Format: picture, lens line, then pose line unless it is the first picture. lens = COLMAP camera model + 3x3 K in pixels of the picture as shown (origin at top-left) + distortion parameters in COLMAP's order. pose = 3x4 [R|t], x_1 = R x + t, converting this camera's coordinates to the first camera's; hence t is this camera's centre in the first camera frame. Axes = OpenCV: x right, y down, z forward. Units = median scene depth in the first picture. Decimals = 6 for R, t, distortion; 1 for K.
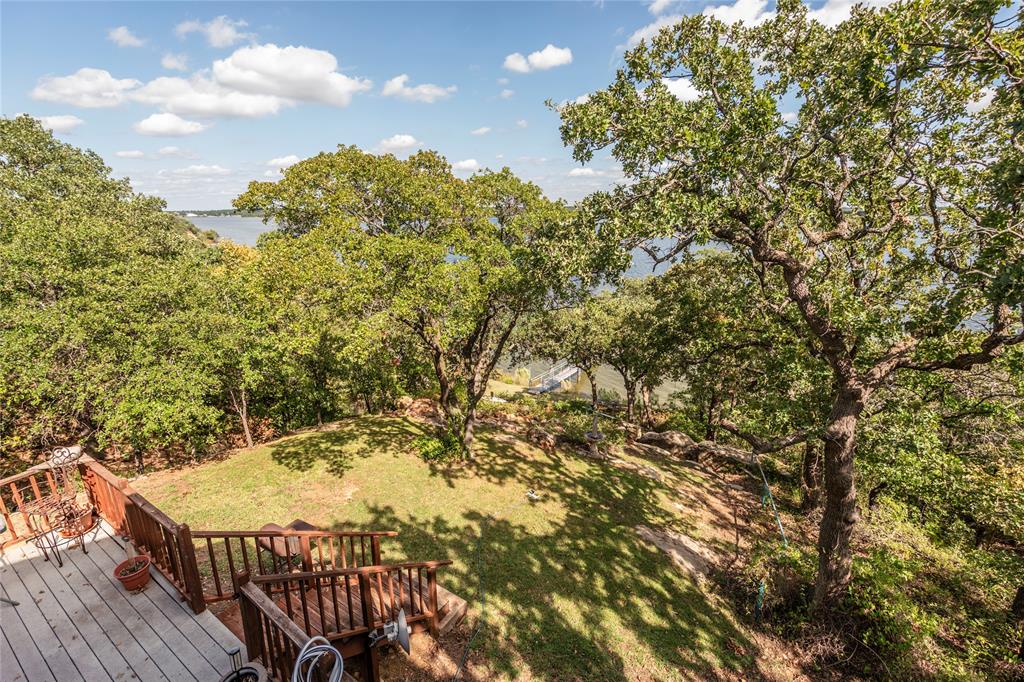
lens RADIAL K [[472.1, 0, 515.3], [0, 472.1, 338.9], [0, 0, 1]] dist [-0.008343, 0.000884]
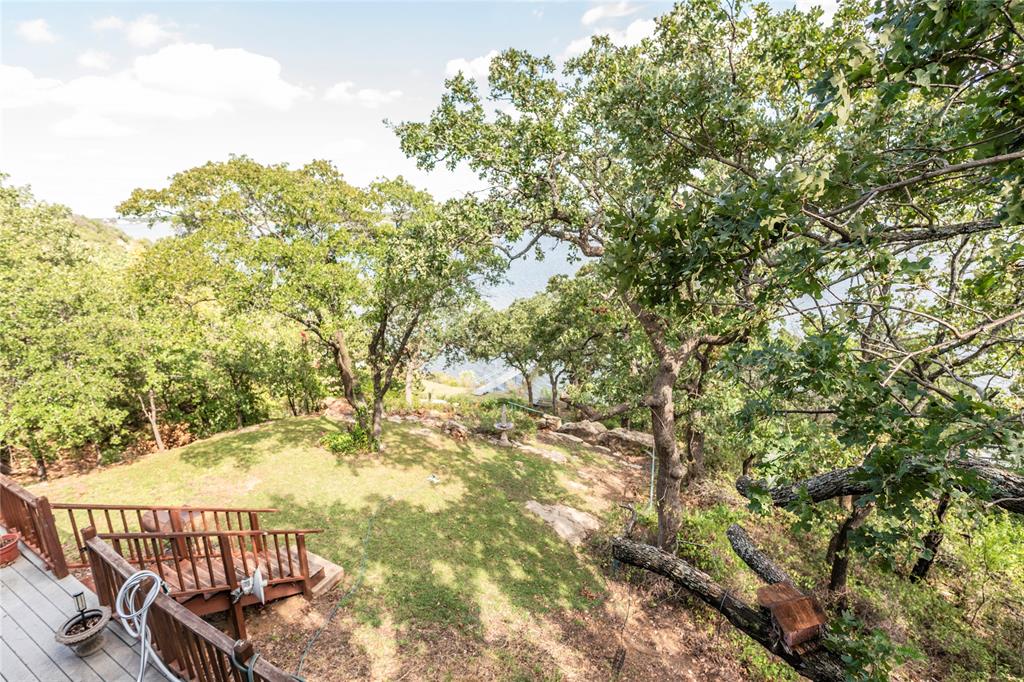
lens RADIAL K [[472.1, 0, 518.3], [0, 472.1, 340.5], [0, 0, 1]] dist [-0.008343, 0.000884]
pose [[0.995561, -0.027816, 0.089916, 0.141385], [0.028479, 0.999576, -0.006097, 0.027357], [-0.089708, 0.008631, 0.995931, -0.090909]]
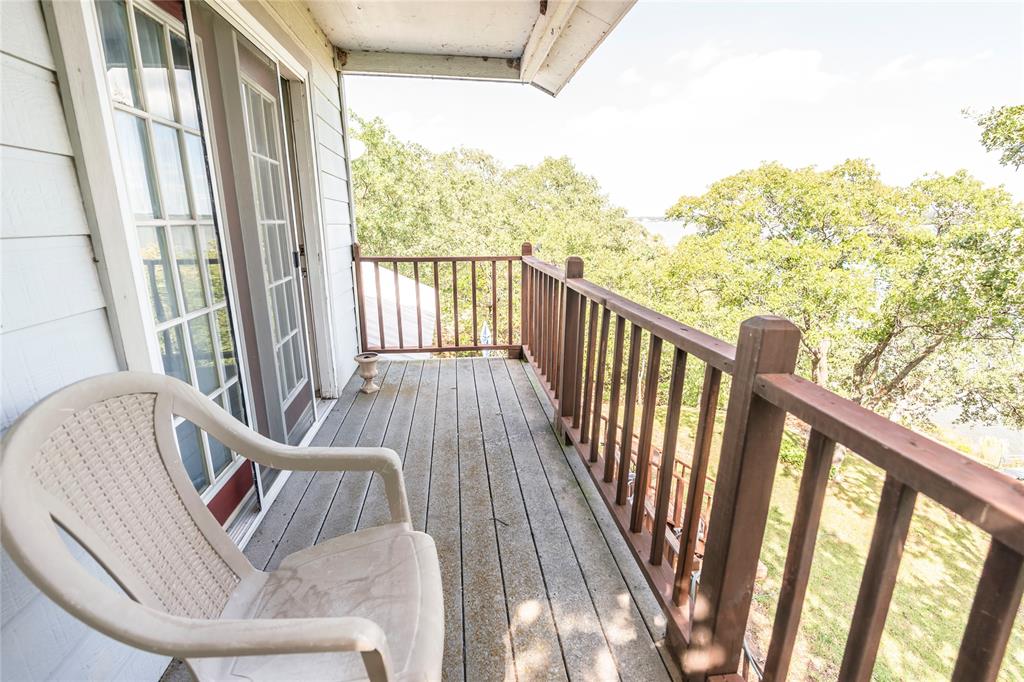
lens RADIAL K [[472.1, 0, 504.8], [0, 472.1, 340.8], [0, 0, 1]] dist [-0.008343, 0.000884]
pose [[0.642495, 0.196118, -0.740768, 0.138046], [-0.202738, 0.975753, 0.082487, 0.042612], [0.738984, 0.097184, 0.666677, -0.163185]]
